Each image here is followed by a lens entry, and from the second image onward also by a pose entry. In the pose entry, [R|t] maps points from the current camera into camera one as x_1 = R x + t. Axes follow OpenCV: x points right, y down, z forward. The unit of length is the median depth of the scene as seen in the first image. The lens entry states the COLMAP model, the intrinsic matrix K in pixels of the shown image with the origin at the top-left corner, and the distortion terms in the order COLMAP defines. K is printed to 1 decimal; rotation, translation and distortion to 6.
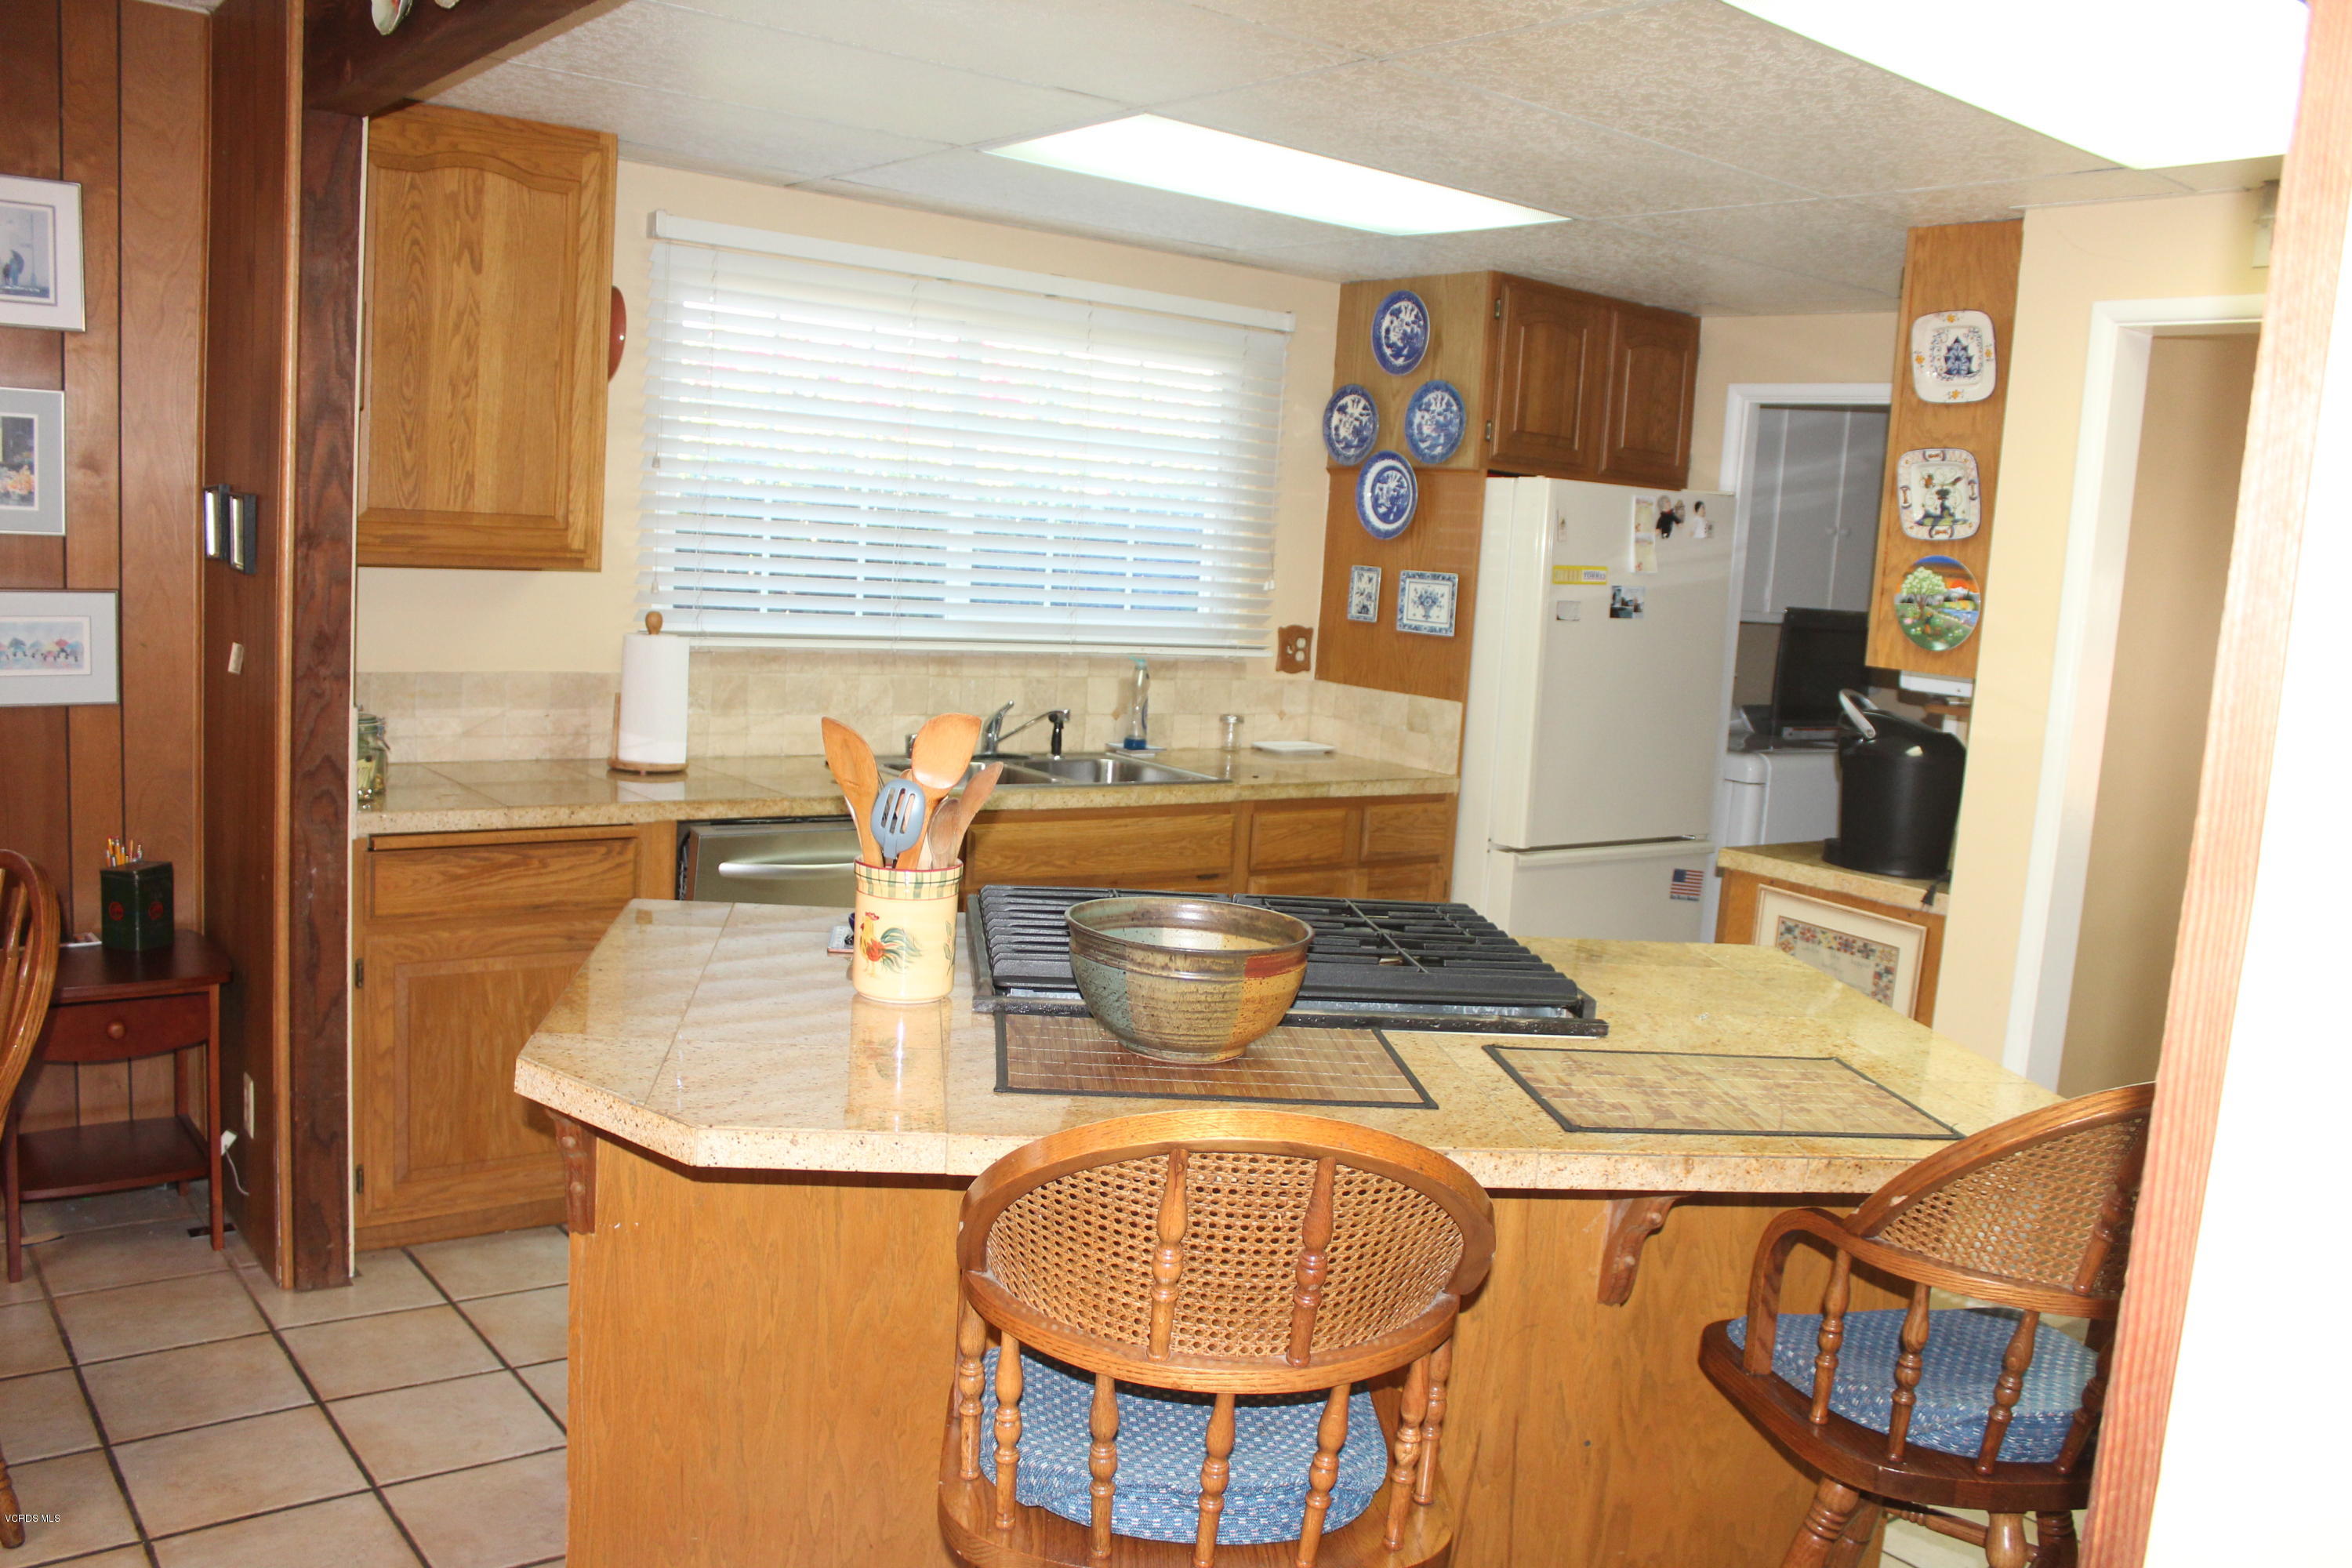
lens RADIAL K [[1935.4, 0, 1178.7], [0, 1935.4, 823.8], [0, 0, 1]] dist [-0.167904, 0.127216]
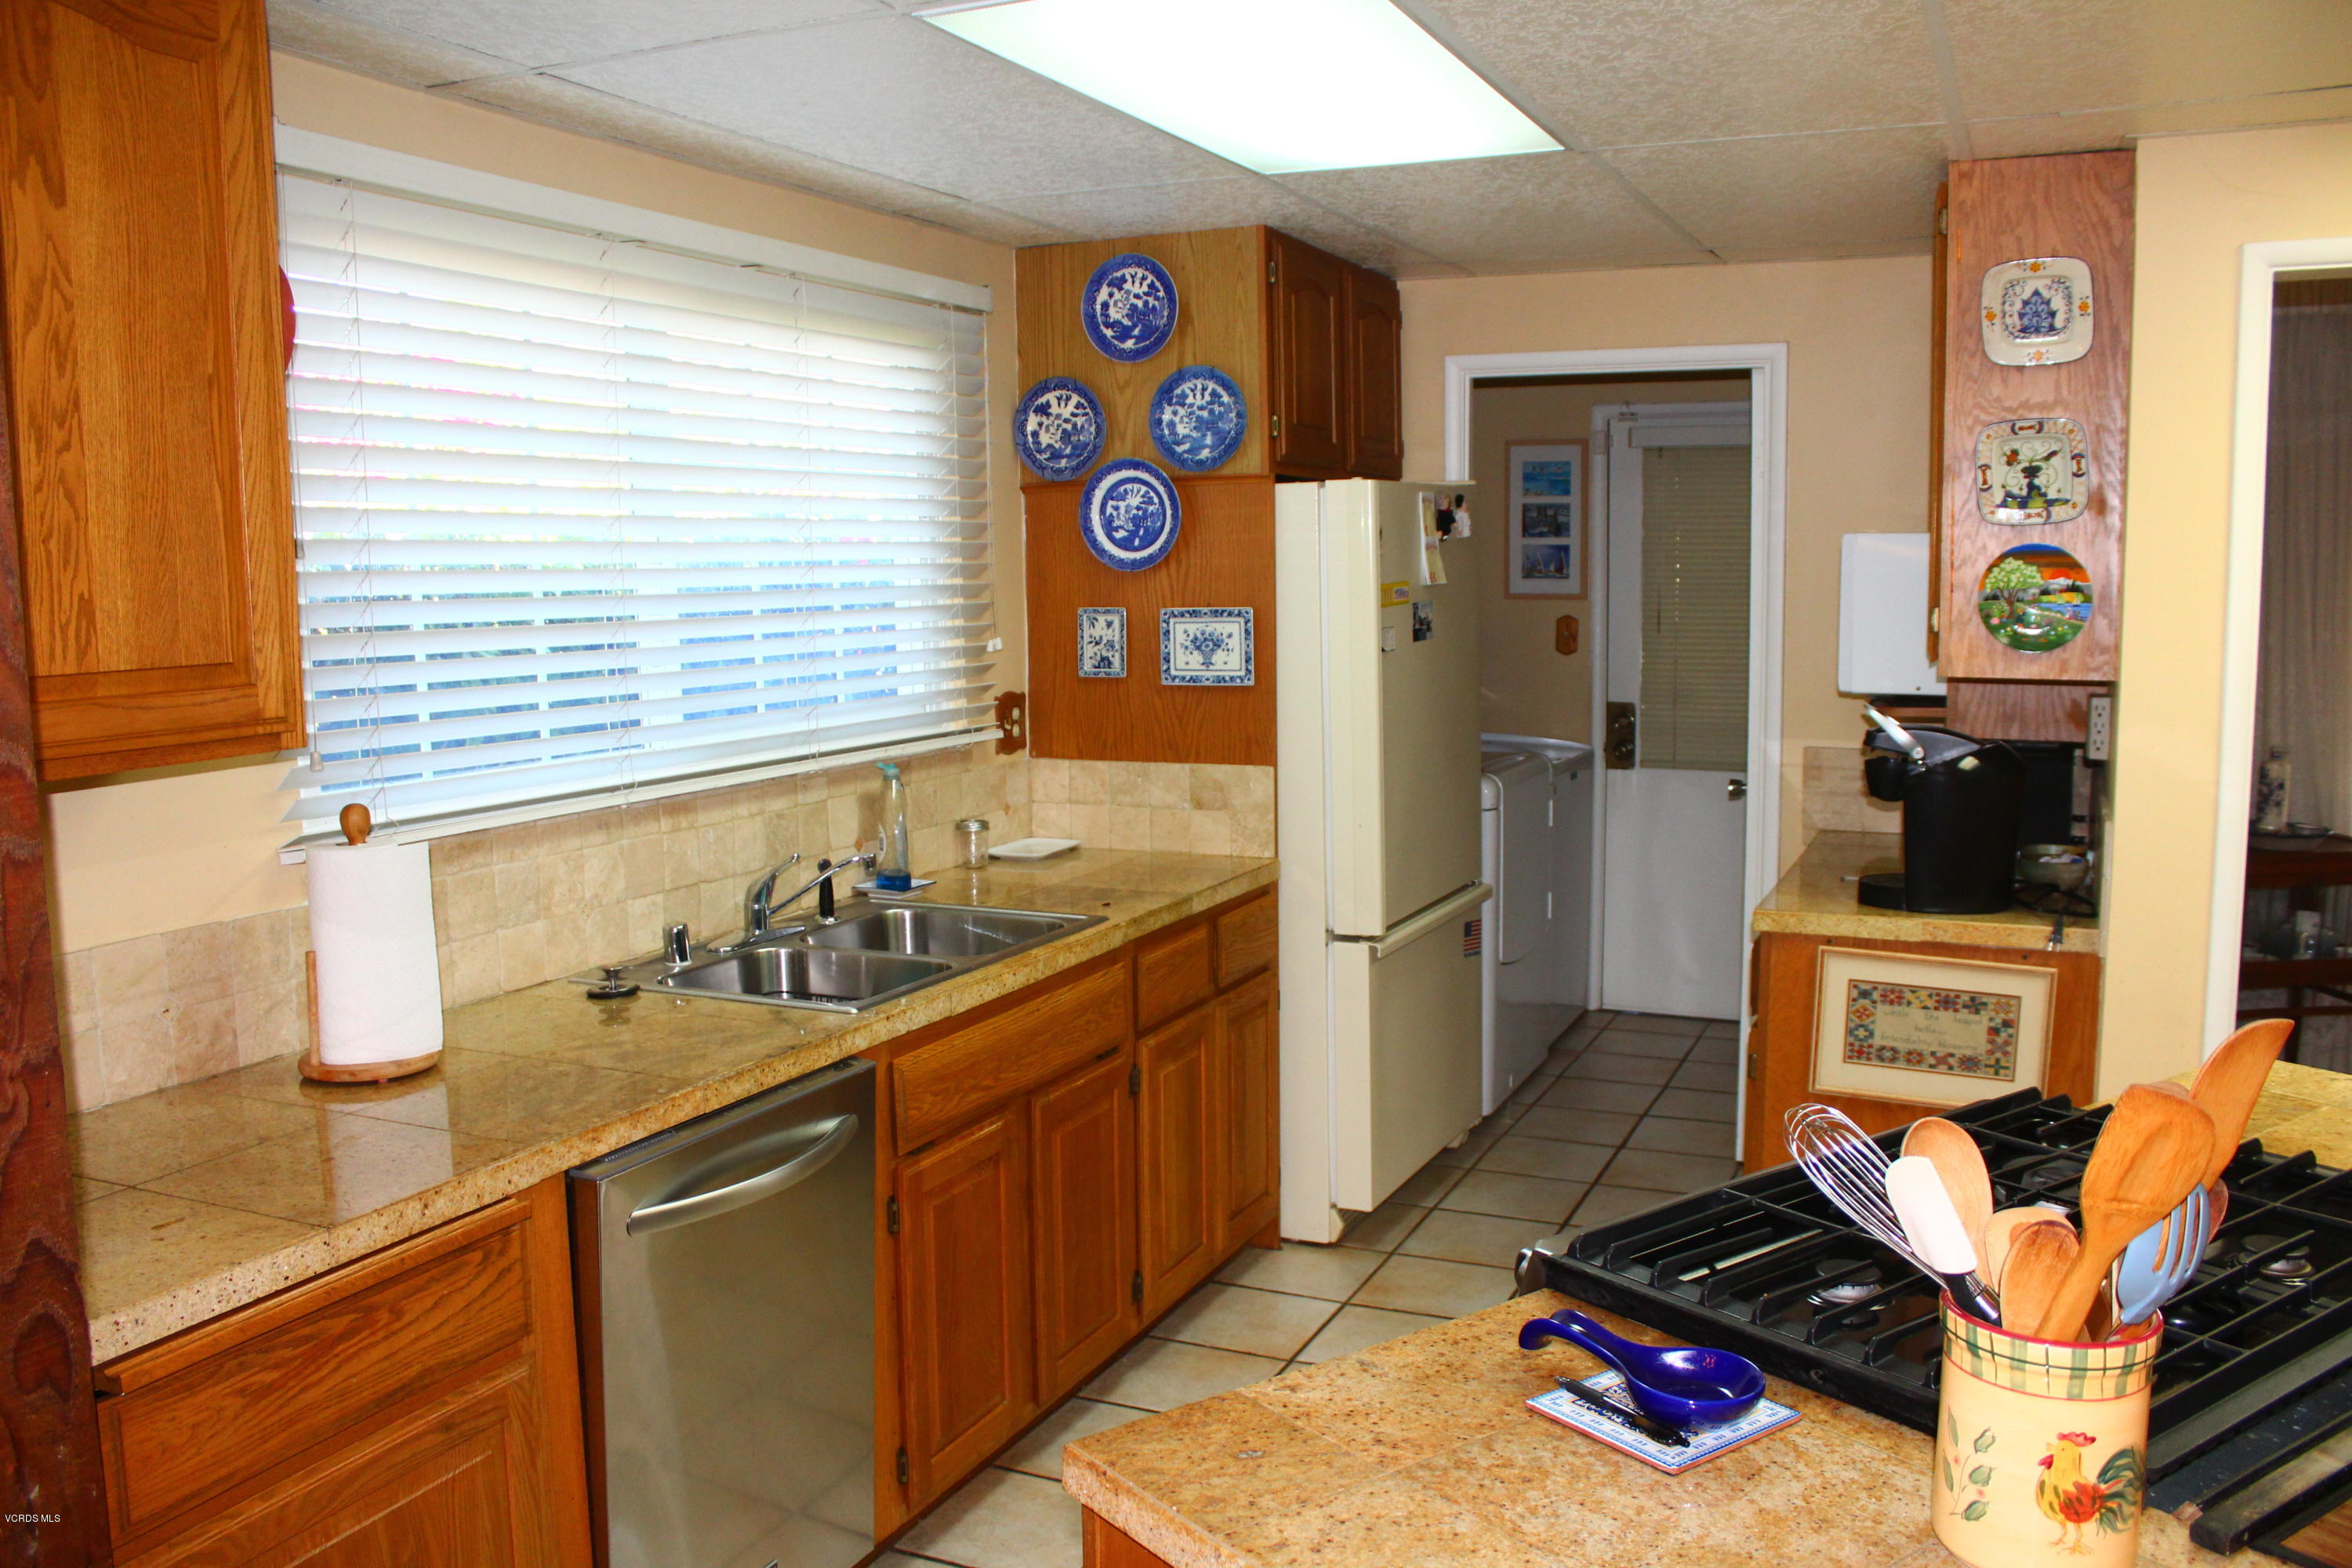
lens RADIAL K [[1935.4, 0, 1178.7], [0, 1935.4, 823.8], [0, 0, 1]] dist [-0.167904, 0.127216]
pose [[0.881707, -0.140766, 0.450308, -0.253829], [0.140484, 0.989491, 0.034246, -0.072695], [-0.450397, 0.033066, 0.892216, 0.303007]]
